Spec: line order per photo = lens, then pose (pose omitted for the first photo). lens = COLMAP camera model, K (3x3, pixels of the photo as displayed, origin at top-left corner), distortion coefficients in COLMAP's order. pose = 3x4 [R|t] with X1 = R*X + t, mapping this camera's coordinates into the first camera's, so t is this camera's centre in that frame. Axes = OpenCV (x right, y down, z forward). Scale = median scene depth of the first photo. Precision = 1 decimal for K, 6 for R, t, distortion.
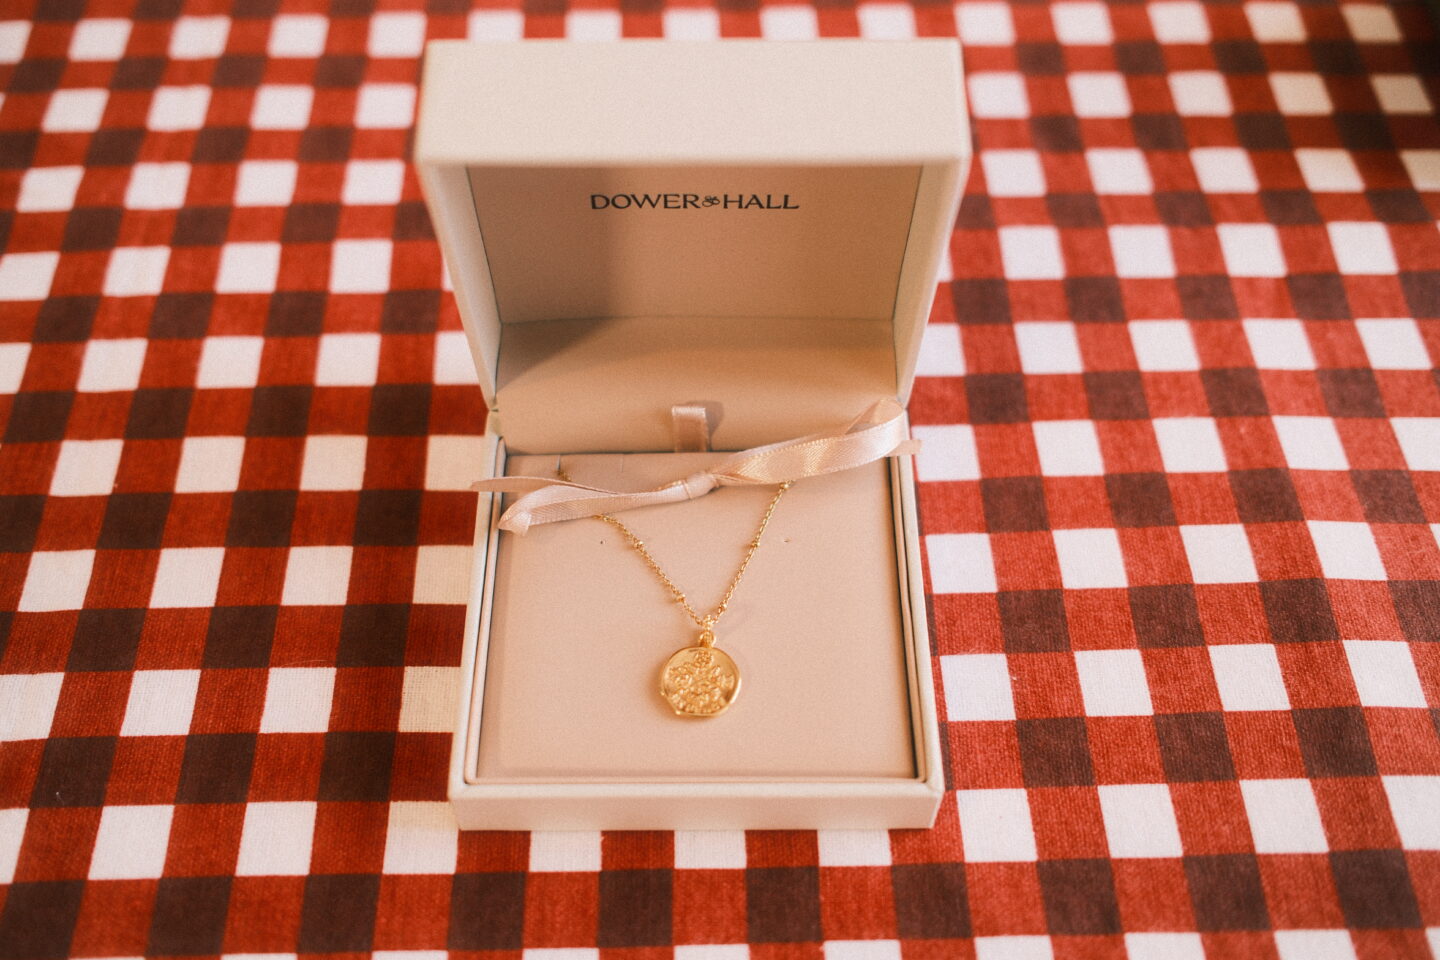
lens RADIAL K [[1570.6, 0, 716.1], [0, 1570.6, 479.0], [0, 0, 1]] dist [-0.052937, 0.134551]
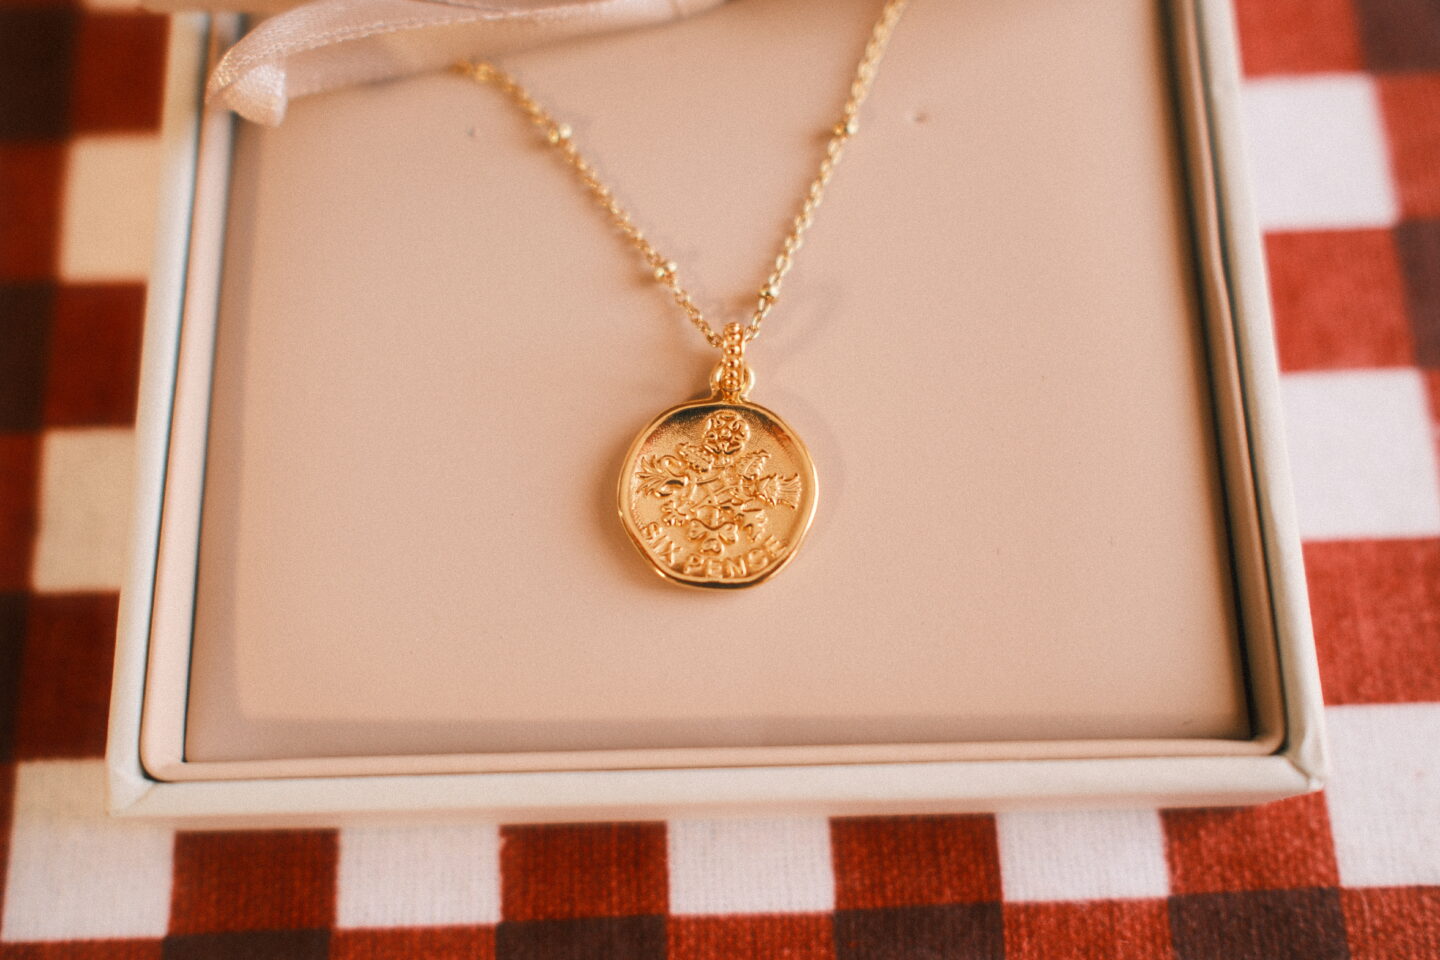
lens RADIAL K [[1570.6, 0, 716.1], [0, 1570.6, 479.0], [0, 0, 1]] dist [-0.052937, 0.134551]
pose [[0.999701, -0.021464, -0.011672, -0.005989], [0.024077, 0.946589, 0.321542, -0.004828], [0.004147, -0.321728, 0.946823, 0.623316]]
